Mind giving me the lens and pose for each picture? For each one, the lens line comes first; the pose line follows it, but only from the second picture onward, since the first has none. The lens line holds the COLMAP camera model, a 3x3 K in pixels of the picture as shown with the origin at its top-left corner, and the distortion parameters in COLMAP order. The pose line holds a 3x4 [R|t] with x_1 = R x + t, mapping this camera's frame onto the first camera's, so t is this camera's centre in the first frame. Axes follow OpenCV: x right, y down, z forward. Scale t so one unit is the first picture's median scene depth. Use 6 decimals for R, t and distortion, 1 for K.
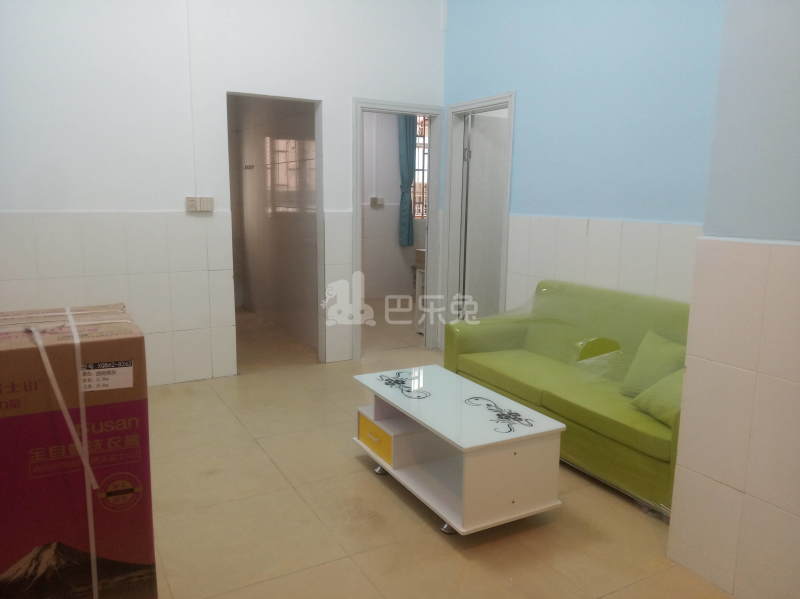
lens RADIAL K [[608.4, 0, 400.1], [0, 608.4, 299.8], [0, 0, 1]] dist [0.065925, -0.001136]
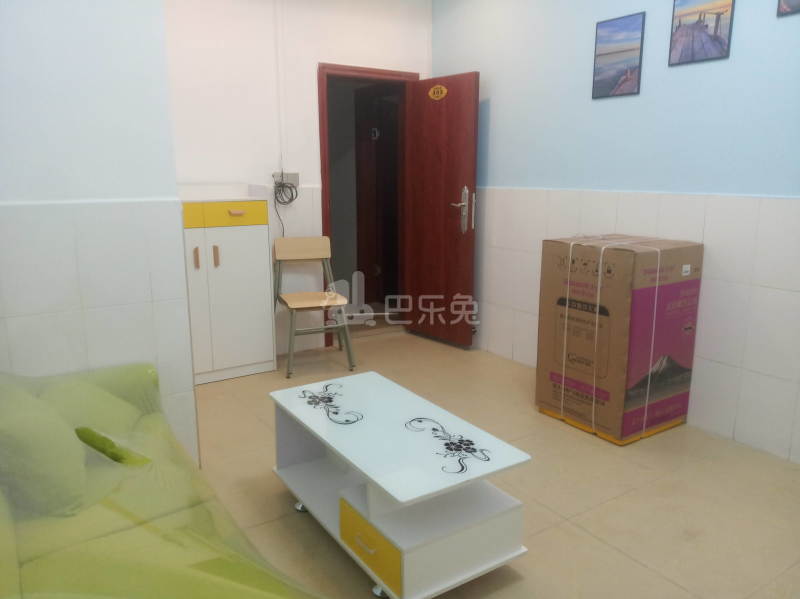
lens RADIAL K [[608.4, 0, 396.9], [0, 608.4, 299.0], [0, 0, 1]] dist [0.065925, -0.001136]
pose [[-0.996990, 0.002822, -0.077482, 0.122973], [-0.025469, 0.931959, 0.361668, -0.280953], [0.073230, 0.362552, -0.929082, 1.702043]]
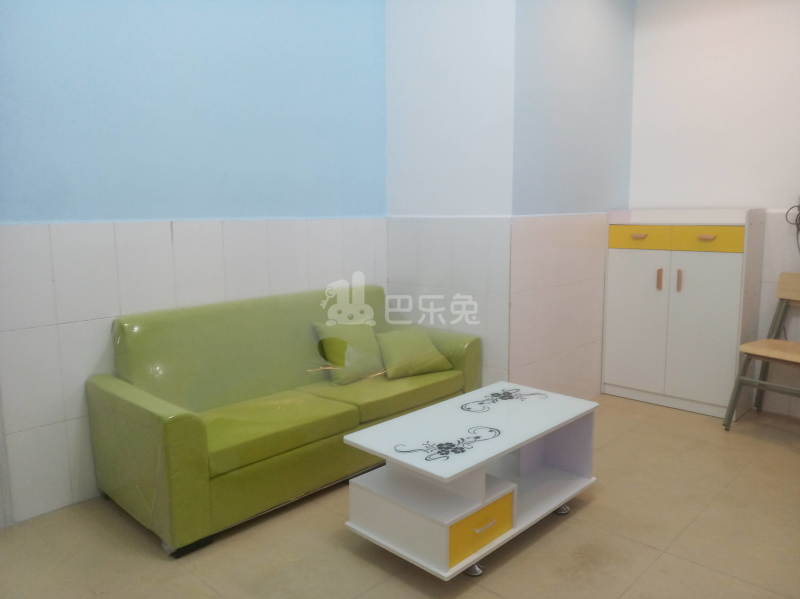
lens RADIAL K [[608.4, 0, 397.4], [0, 608.4, 298.7], [0, 0, 1]] dist [0.065925, -0.001136]
pose [[-0.292412, -0.152618, 0.944035, -0.694187], [0.161641, 0.965090, 0.206089, -0.206887], [-0.942532, 0.212857, -0.257535, 1.310591]]
